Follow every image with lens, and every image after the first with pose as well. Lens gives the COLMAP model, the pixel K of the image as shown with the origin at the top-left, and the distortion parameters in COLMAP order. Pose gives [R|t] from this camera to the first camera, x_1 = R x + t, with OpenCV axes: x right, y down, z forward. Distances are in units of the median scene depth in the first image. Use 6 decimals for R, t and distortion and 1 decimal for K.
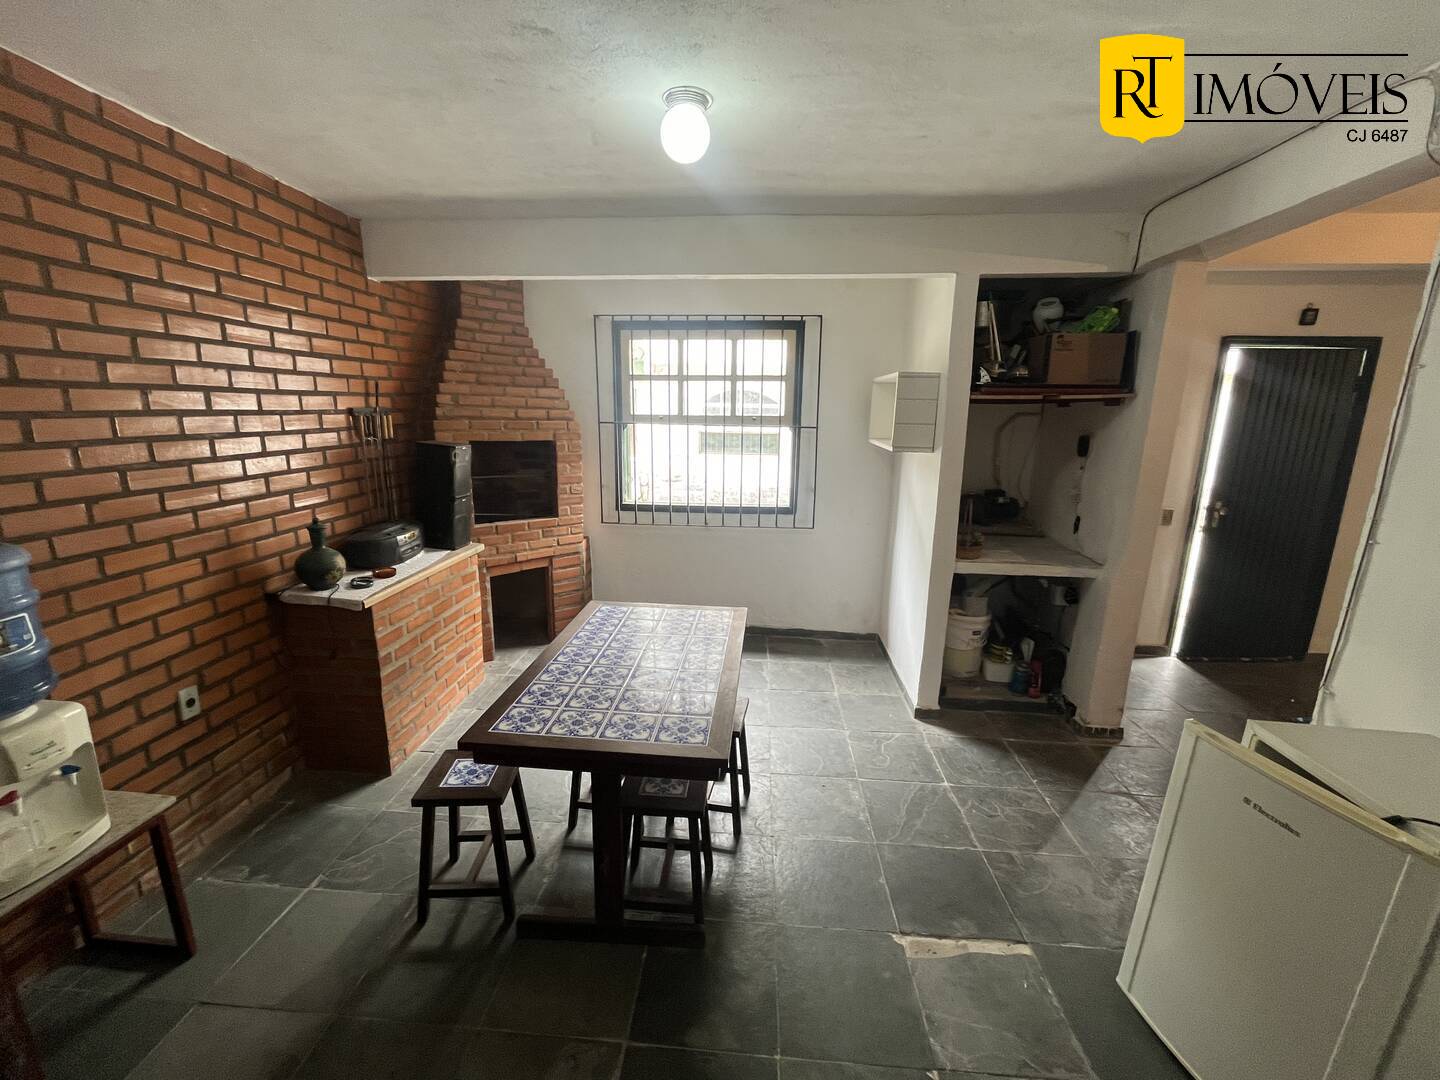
lens RADIAL K [[585.1, 0, 719.0], [0, 585.1, 535.7], [0, 0, 1]] dist [-0.002713, -0.000363]
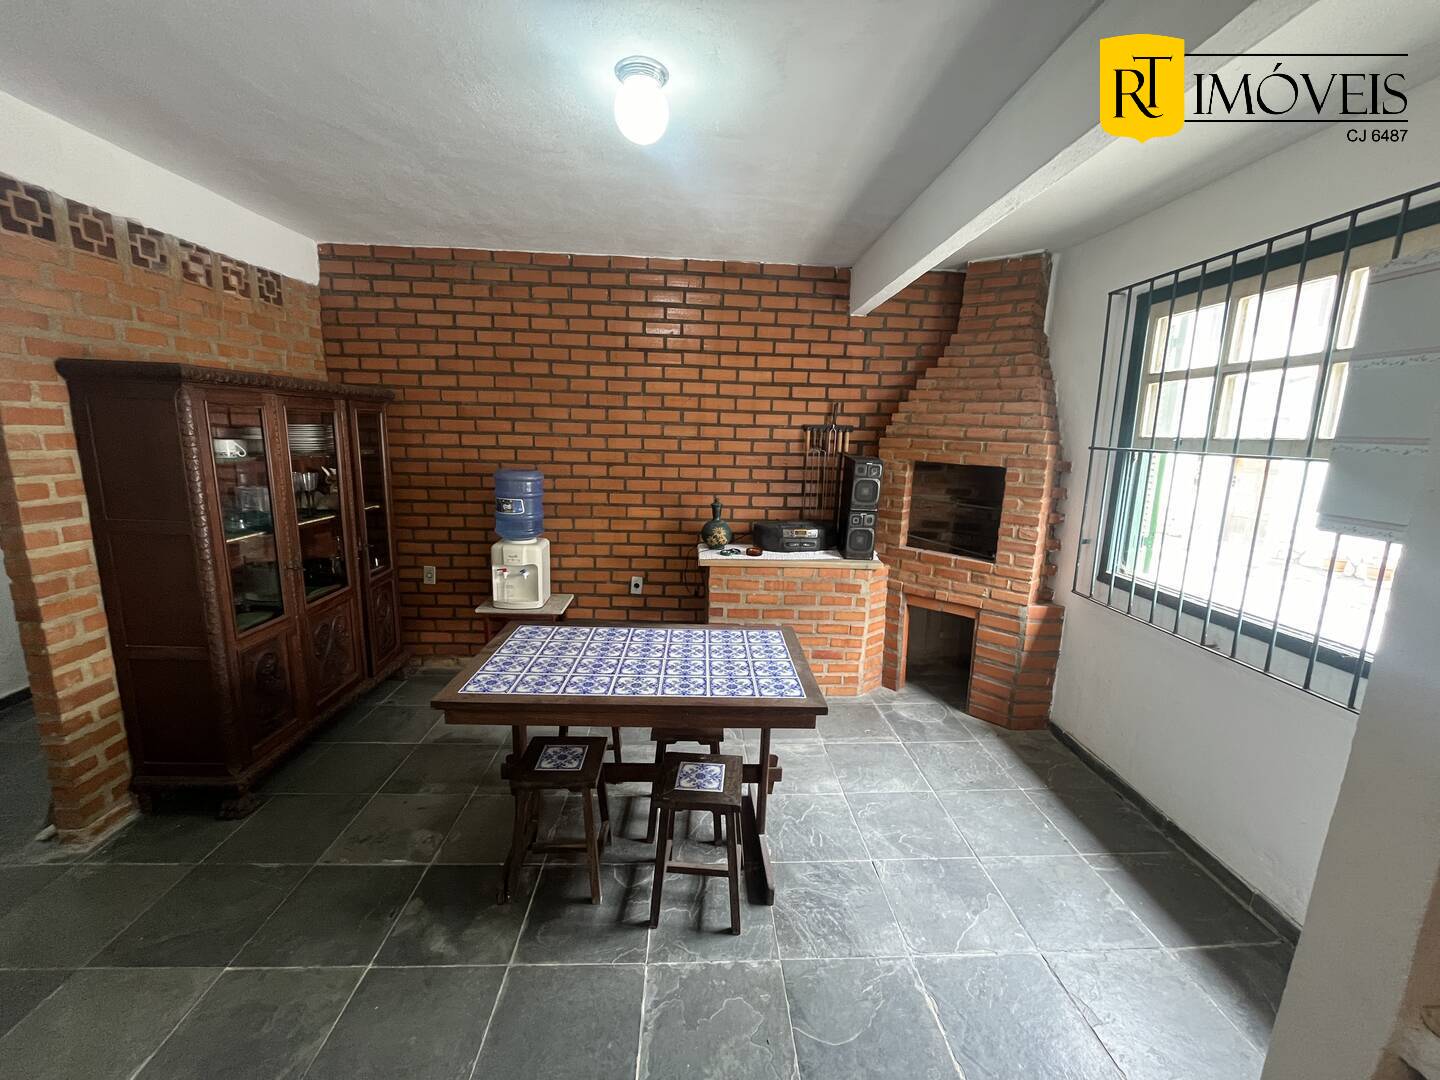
lens RADIAL K [[585.1, 0, 722.1], [0, 585.1, 536.6], [0, 0, 1]] dist [-0.002713, -0.000363]
pose [[0.112943, 0.165239, -0.979765, 0.596031], [-0.237702, 0.961935, 0.134830, -0.112135], [0.964750, 0.217664, 0.147921, 0.681120]]
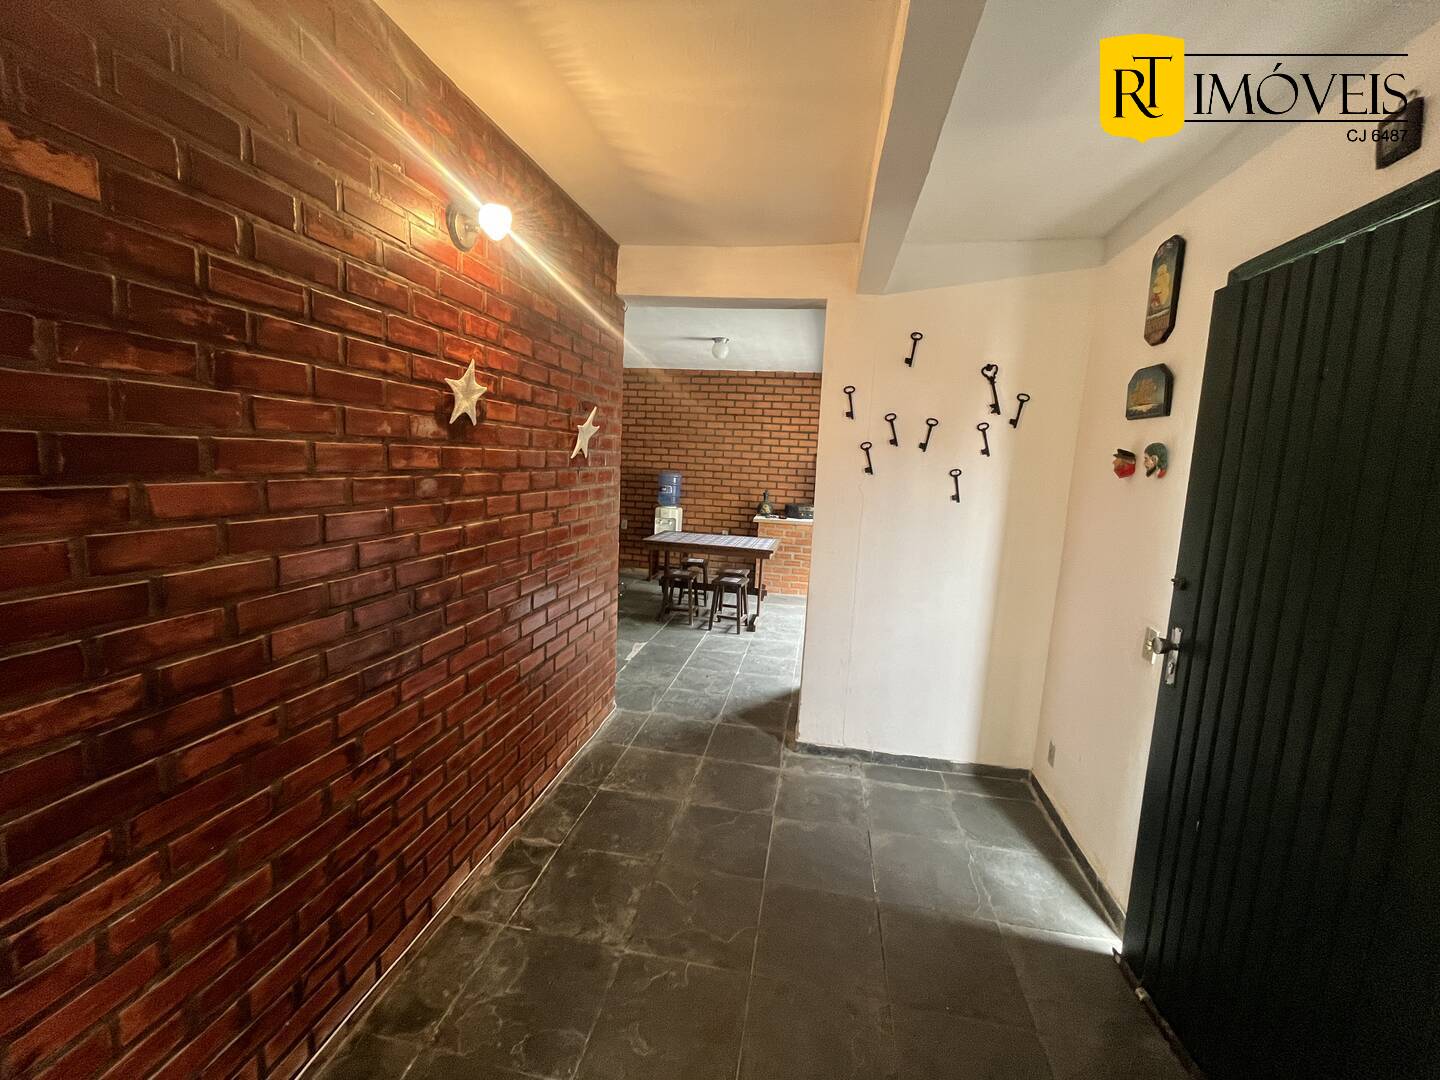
lens RADIAL K [[585.1, 0, 716.4], [0, 585.1, 539.8], [0, 0, 1]] dist [-0.002713, -0.000363]
pose [[-0.122168, 0.119365, -0.985306, 1.746656], [-0.260919, 0.953961, 0.147919, -0.127242], [0.957599, 0.275156, -0.085399, 0.892408]]
